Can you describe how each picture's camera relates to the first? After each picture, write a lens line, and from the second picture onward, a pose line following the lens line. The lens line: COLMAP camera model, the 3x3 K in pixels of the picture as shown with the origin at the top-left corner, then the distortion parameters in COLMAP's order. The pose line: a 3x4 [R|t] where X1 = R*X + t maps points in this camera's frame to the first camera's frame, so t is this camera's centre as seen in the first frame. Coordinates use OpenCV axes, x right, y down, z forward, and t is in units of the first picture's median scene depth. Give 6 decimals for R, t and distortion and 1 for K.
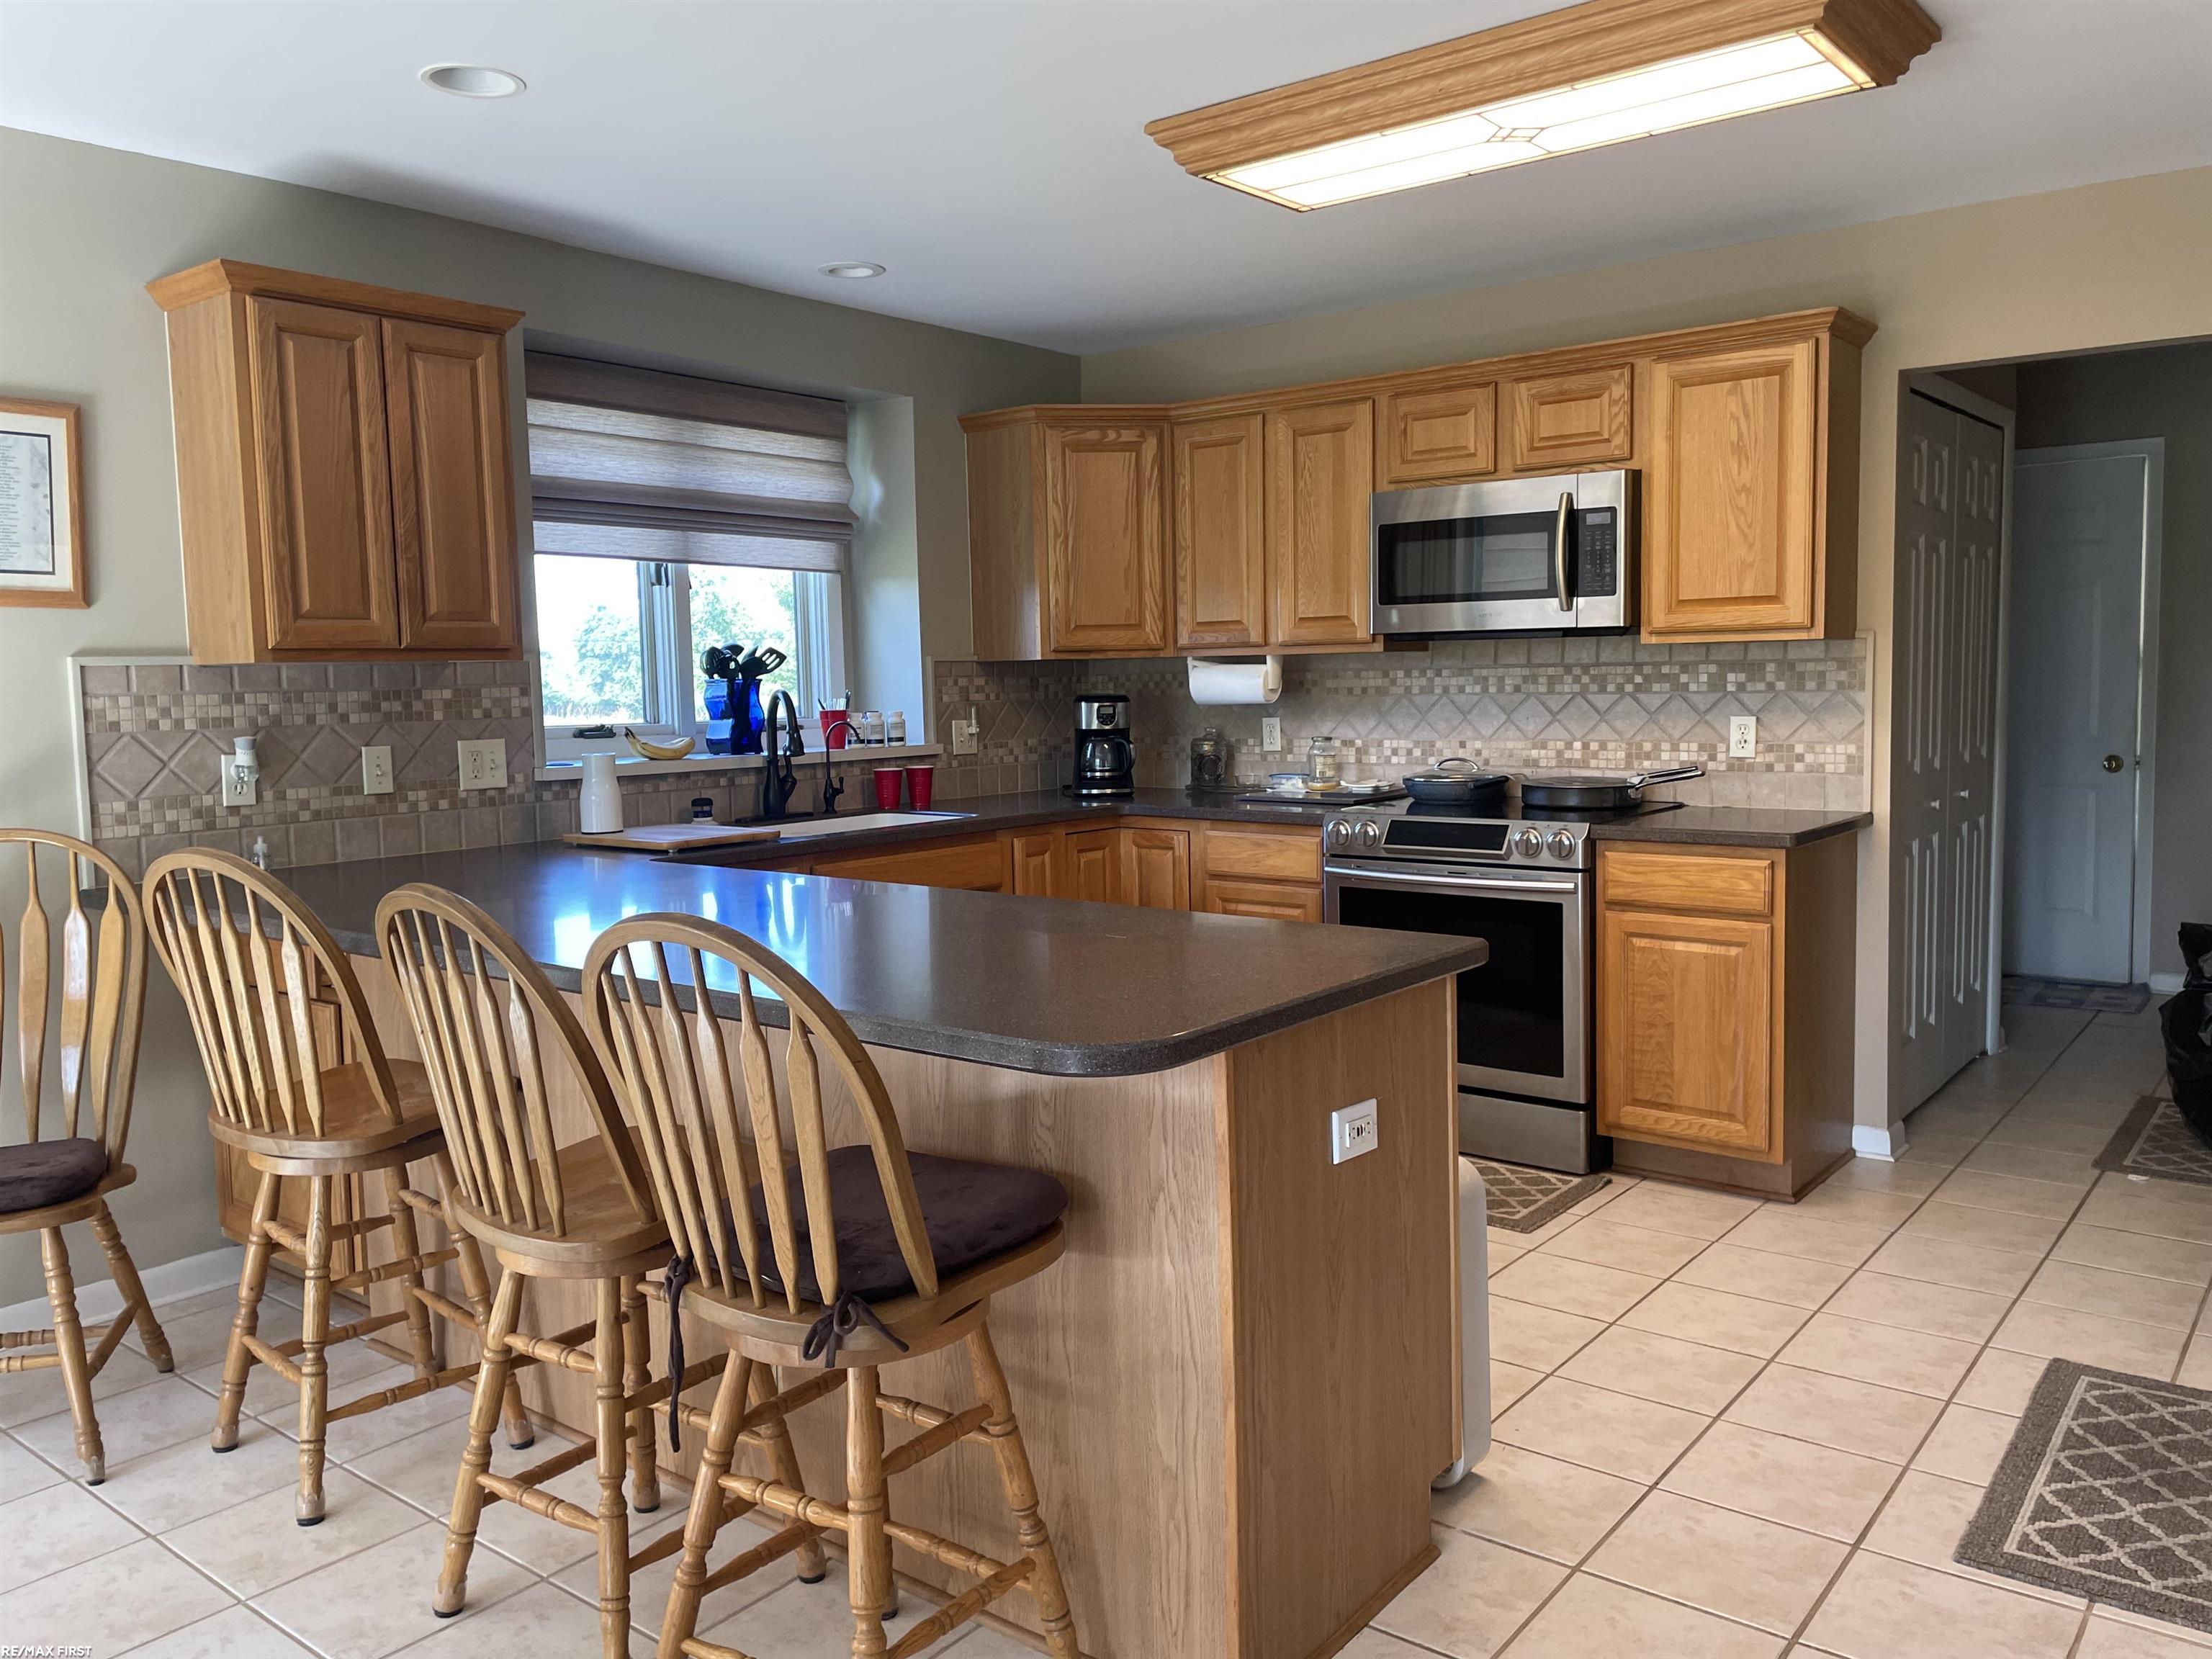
lens RADIAL K [[1673.6, 0, 1106.0], [0, 1673.6, 829.5], [0, 0, 1]] dist [-0.006918, -0.008434]
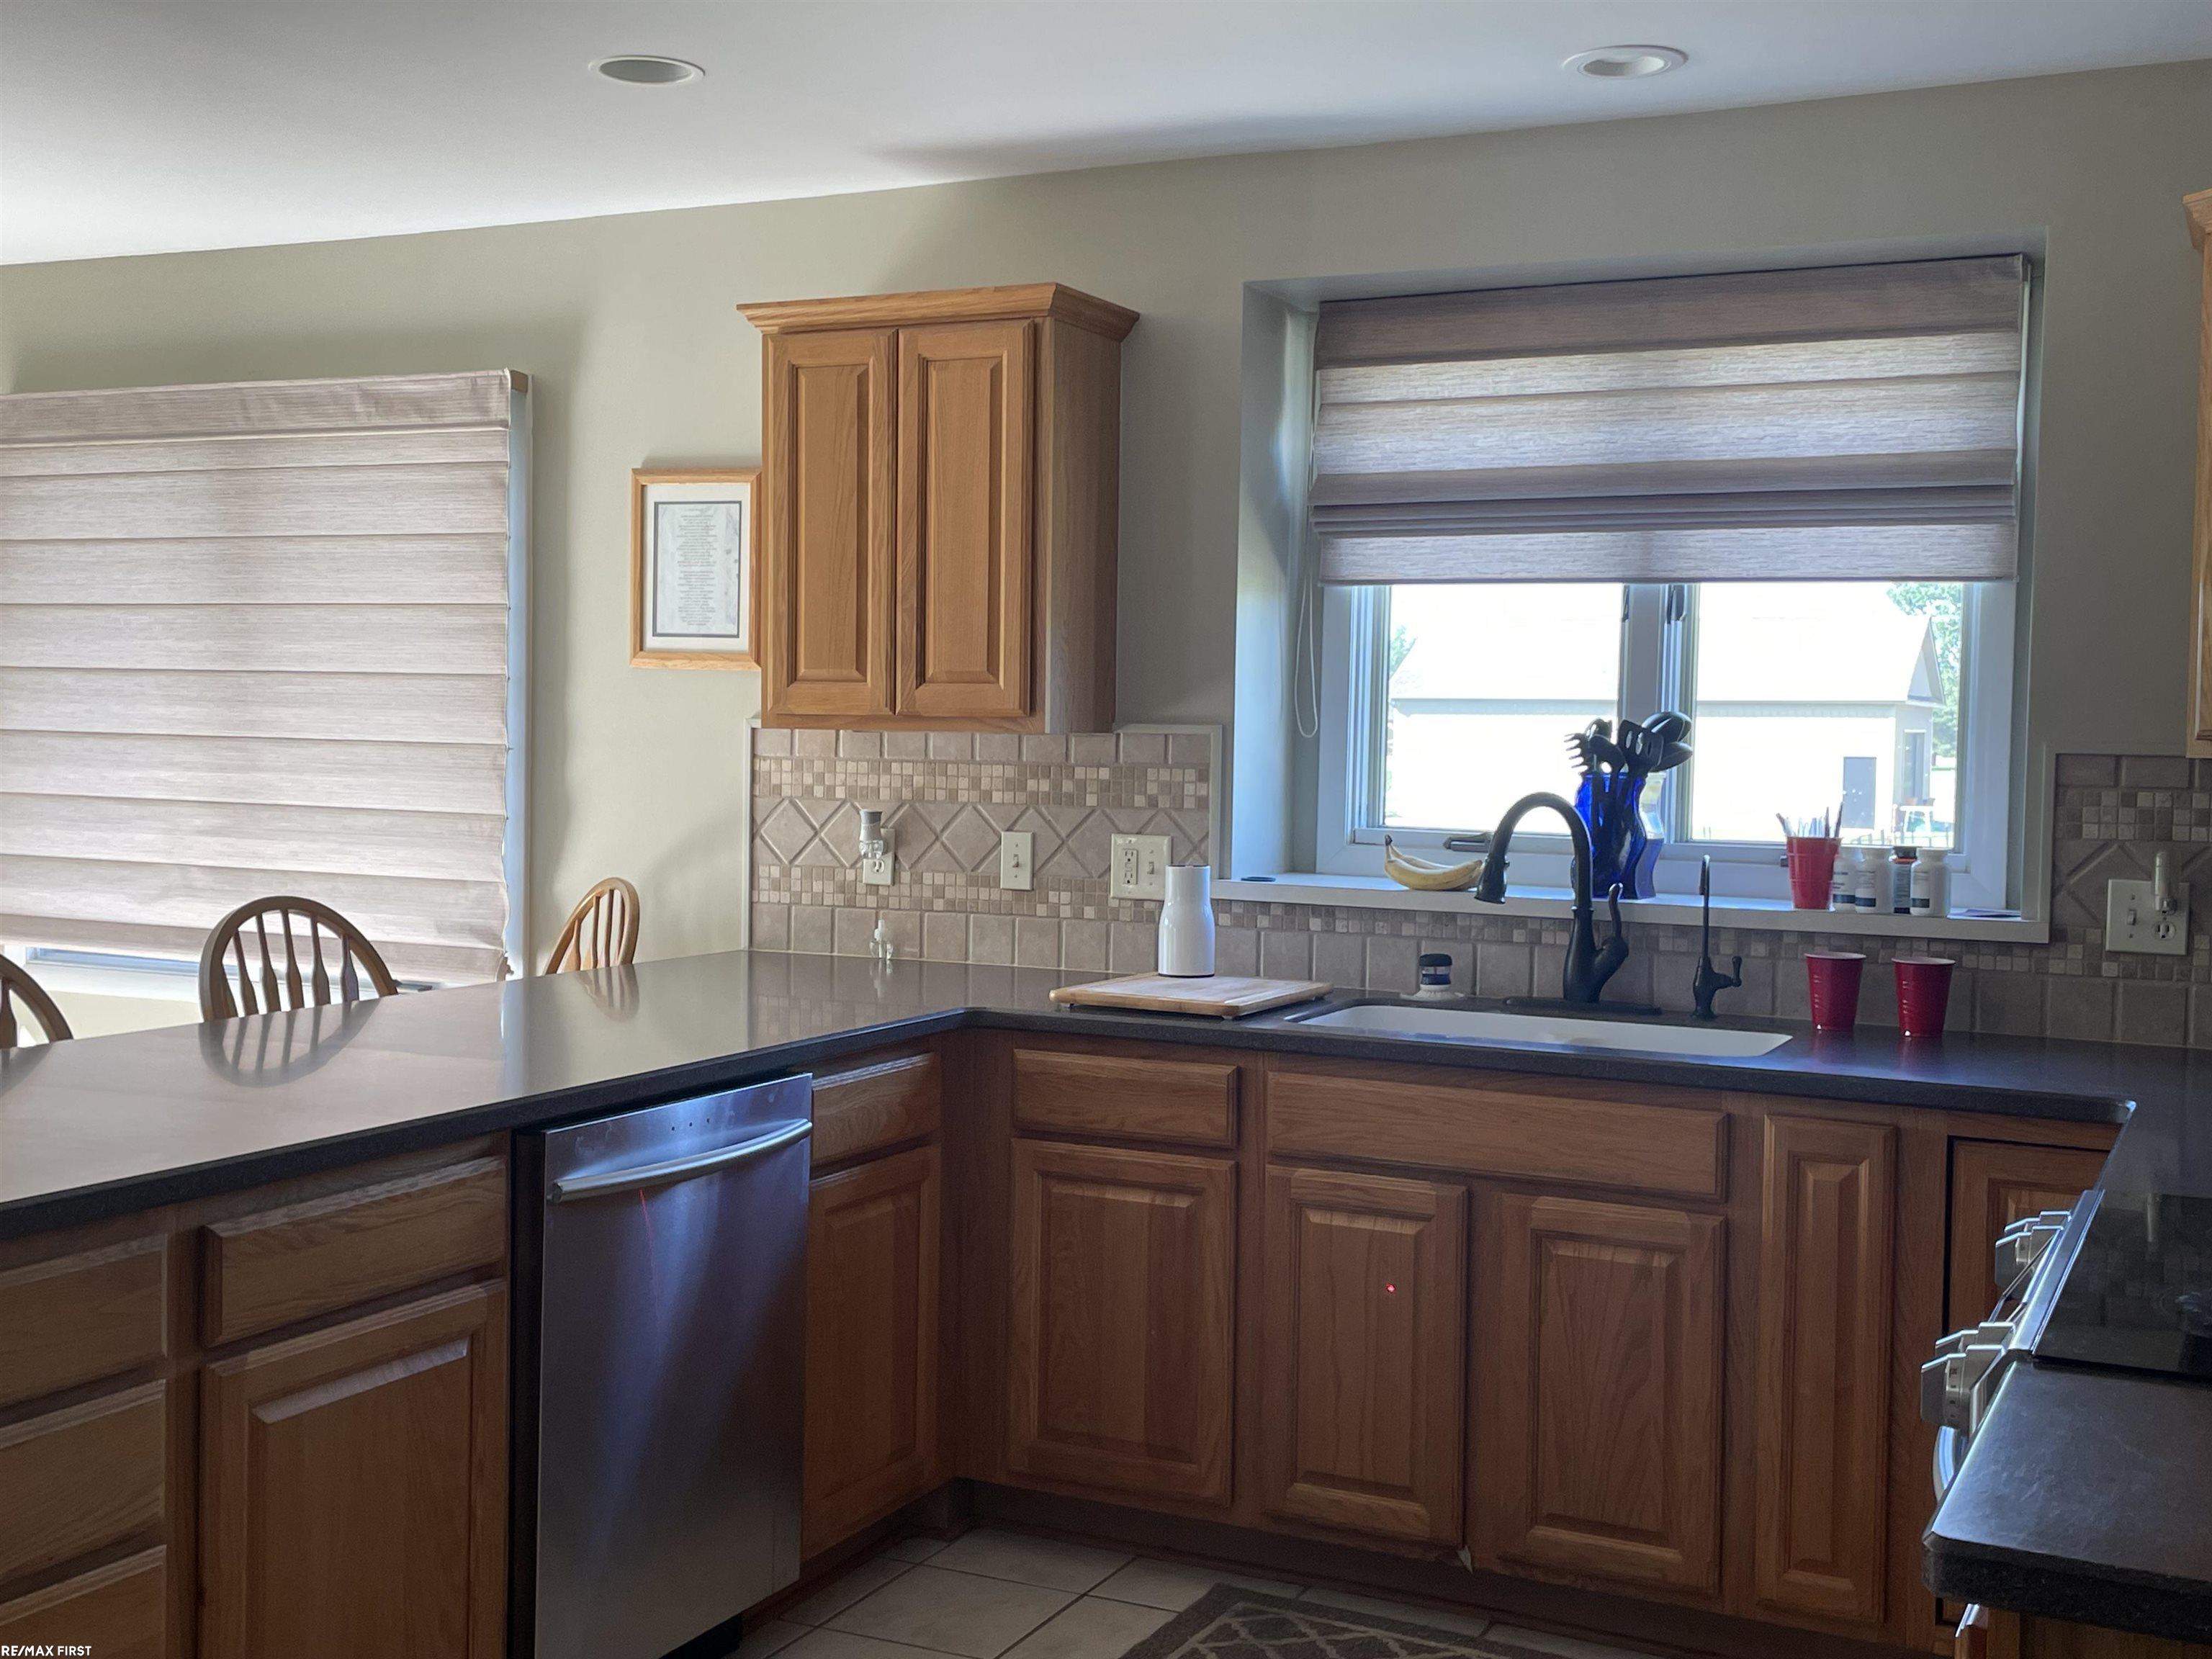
lens RADIAL K [[2363.2, 0, 1106.0], [0, 2363.2, 829.5], [0, 0, 1]] dist [0.098597, -0.006372]
pose [[0.209997, 0.066372, -0.975447, 0.729396], [-0.110152, 0.992947, 0.043849, -0.109322], [0.971477, 0.098239, 0.215827, 0.803145]]
